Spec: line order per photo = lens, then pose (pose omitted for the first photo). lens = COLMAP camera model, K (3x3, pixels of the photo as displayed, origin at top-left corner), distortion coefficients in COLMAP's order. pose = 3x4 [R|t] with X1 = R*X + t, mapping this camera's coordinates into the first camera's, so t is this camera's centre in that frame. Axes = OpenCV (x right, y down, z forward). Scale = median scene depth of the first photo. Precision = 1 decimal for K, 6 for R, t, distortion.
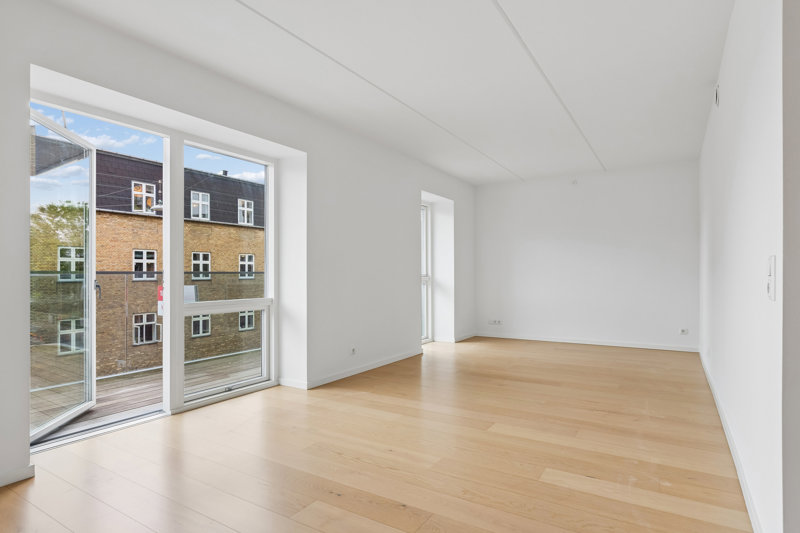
lens RADIAL K [[435.2, 0, 402.5], [0, 435.2, 272.7], [0, 0, 1]] dist [0.003567, -0.000368]
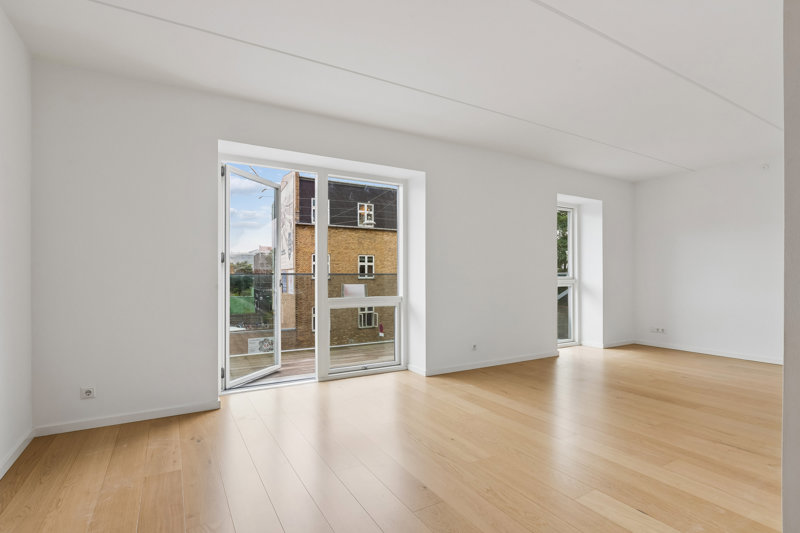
lens RADIAL K [[394.6, 0, 400.8], [0, 394.6, 272.8], [0, 0, 1]] dist [-0.001952, -0.000683]
pose [[0.887764, 0.004641, -0.460275, 0.201180], [-0.004824, 0.999988, 0.000779, -0.007828], [0.460273, 0.001529, 0.887776, 0.036201]]
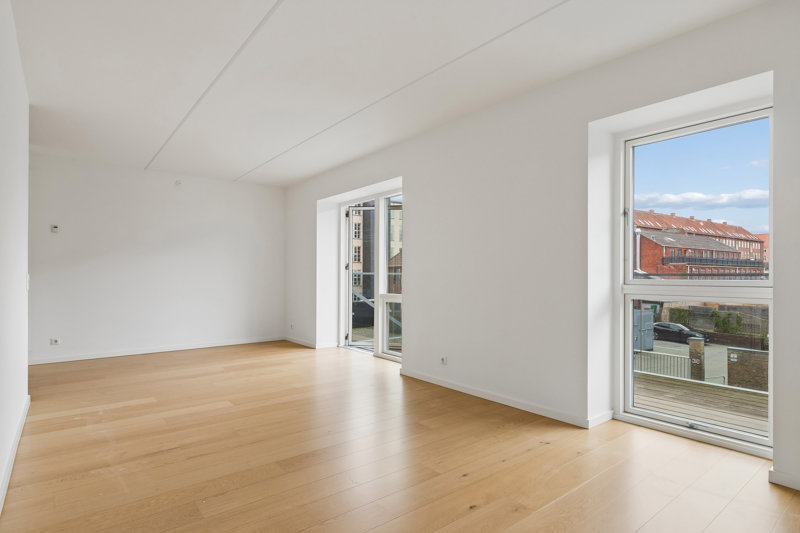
lens RADIAL K [[435.2, 0, 402.5], [0, 435.2, 272.7], [0, 0, 1]] dist [0.003567, -0.000368]
pose [[-0.338926, 0.003911, -0.940805, 0.887466], [0.007514, 0.999971, 0.001450, -0.011059], [0.940783, -0.006578, -0.338945, 1.390798]]
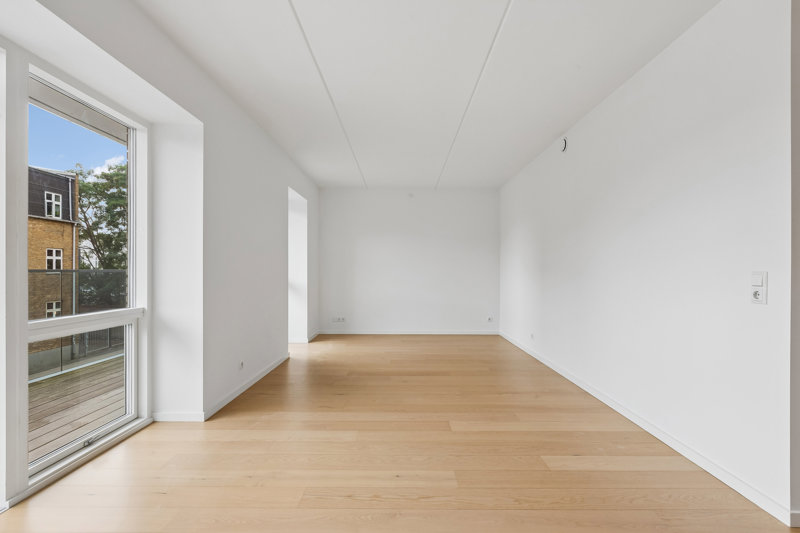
lens RADIAL K [[394.6, 0, 400.8], [0, 394.6, 272.8], [0, 0, 1]] dist [-0.001952, -0.000683]
pose [[0.849391, 0.007511, 0.527711, -0.290757], [-0.010887, 0.999935, 0.003291, -0.008506], [-0.527653, -0.008540, 0.849417, 0.199497]]
